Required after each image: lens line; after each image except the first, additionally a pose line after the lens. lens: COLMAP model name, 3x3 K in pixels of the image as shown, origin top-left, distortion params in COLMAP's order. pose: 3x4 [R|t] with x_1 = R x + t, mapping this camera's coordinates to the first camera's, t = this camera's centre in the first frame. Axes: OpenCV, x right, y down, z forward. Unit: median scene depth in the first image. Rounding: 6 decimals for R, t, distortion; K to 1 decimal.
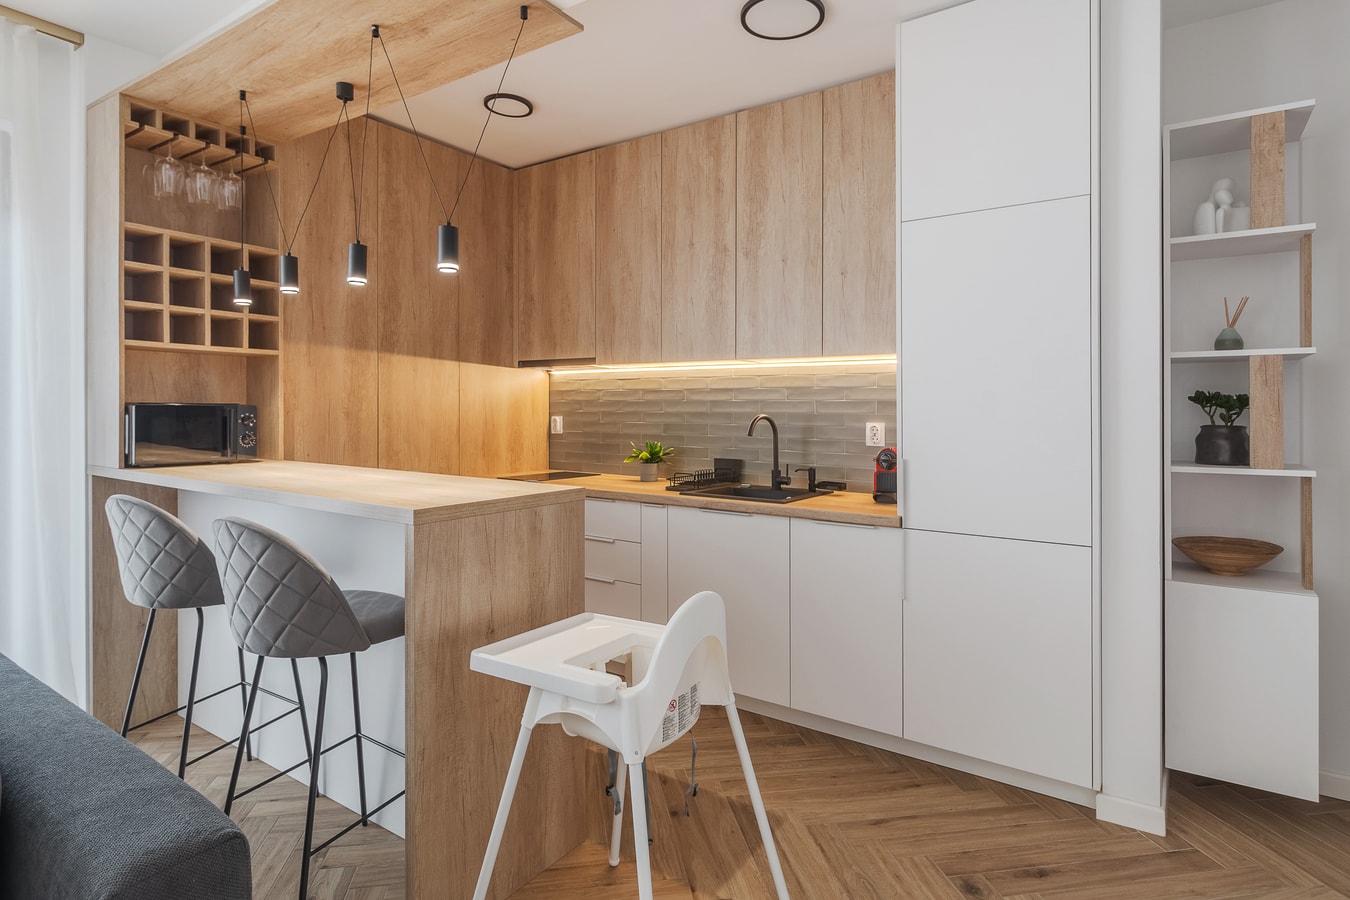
lens RADIAL K [[723.0, 0, 679.0], [0, 723.0, 410.2], [0, 0, 1]] dist [-0.003389, -0.000201]
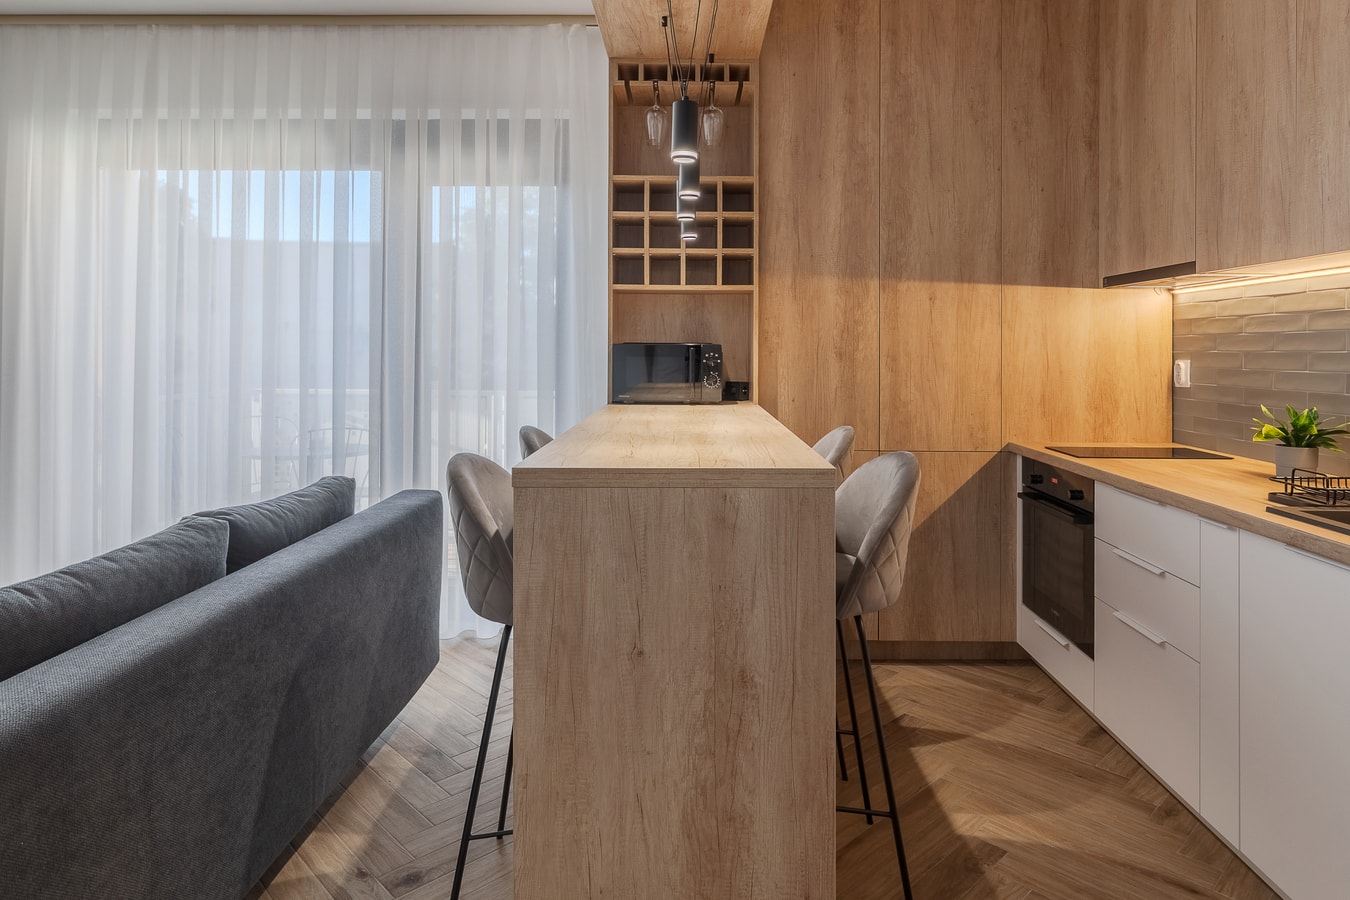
lens RADIAL K [[813.6, 0, 696.3], [0, 813.6, 349.8], [0, 0, 1]] dist [0.001399, 0.001220]
pose [[0.563616, -0.005325, -0.826019, 0.241302], [-0.001250, 0.999973, -0.007299, 0.006953], [0.826036, 0.005146, 0.563594, 0.326210]]
